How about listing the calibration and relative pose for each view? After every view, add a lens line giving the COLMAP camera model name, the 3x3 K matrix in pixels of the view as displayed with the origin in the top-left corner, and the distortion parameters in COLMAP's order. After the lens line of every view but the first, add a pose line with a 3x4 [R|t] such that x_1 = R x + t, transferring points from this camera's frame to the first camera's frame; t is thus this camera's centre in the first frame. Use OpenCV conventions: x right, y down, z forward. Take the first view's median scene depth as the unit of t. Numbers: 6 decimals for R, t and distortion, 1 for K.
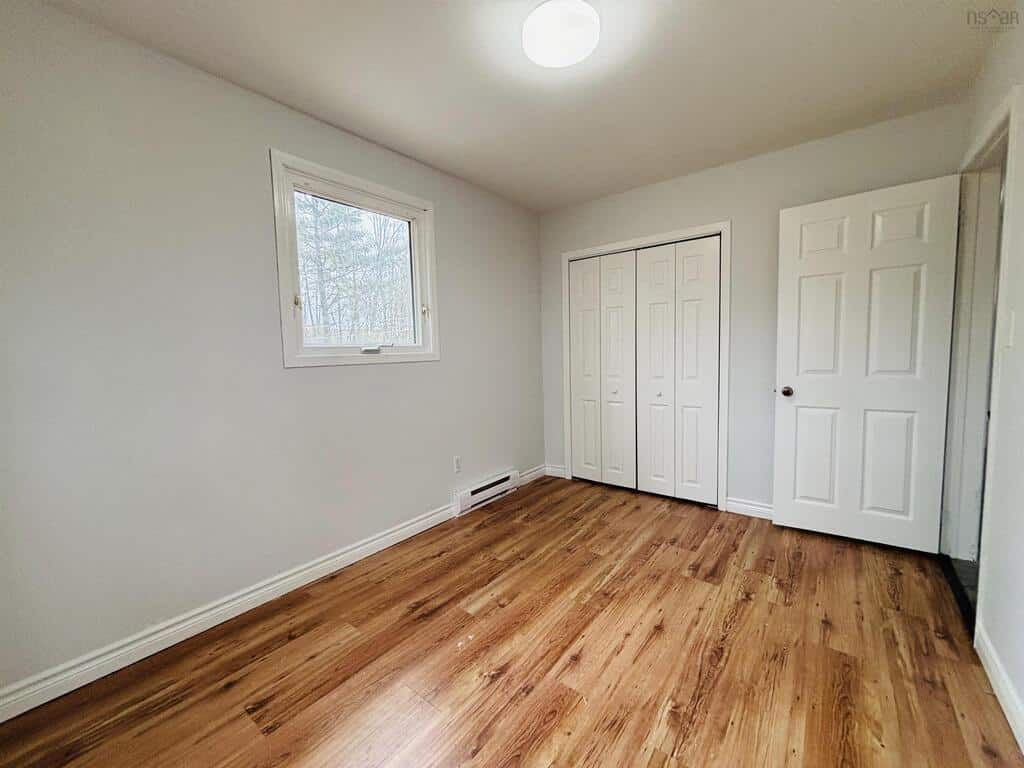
lens RADIAL K [[416.1, 0, 511.0], [0, 416.1, 384.7], [0, 0, 1]] dist [0.010448, -0.002651]
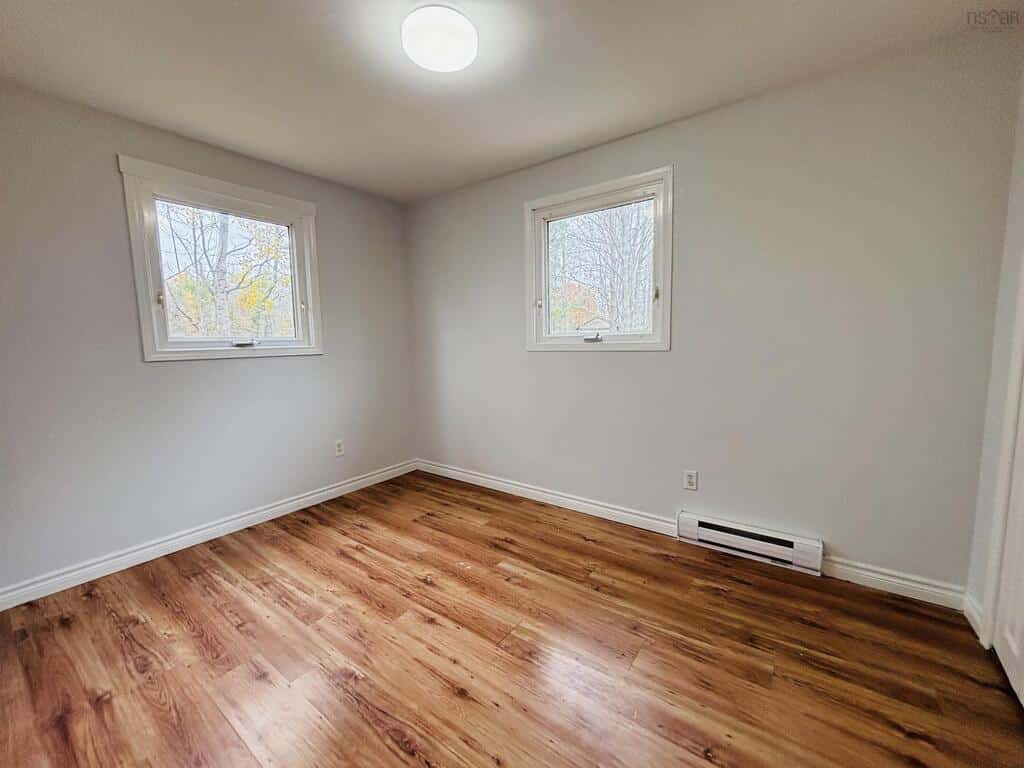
lens RADIAL K [[416.1, 0, 511.0], [0, 416.1, 384.7], [0, 0, 1]] dist [0.010448, -0.002651]
pose [[0.027021, 0.133332, -0.990703, 0.955411], [-0.065732, 0.989157, 0.131331, -0.111964], [0.997471, 0.061572, 0.035493, 0.907533]]
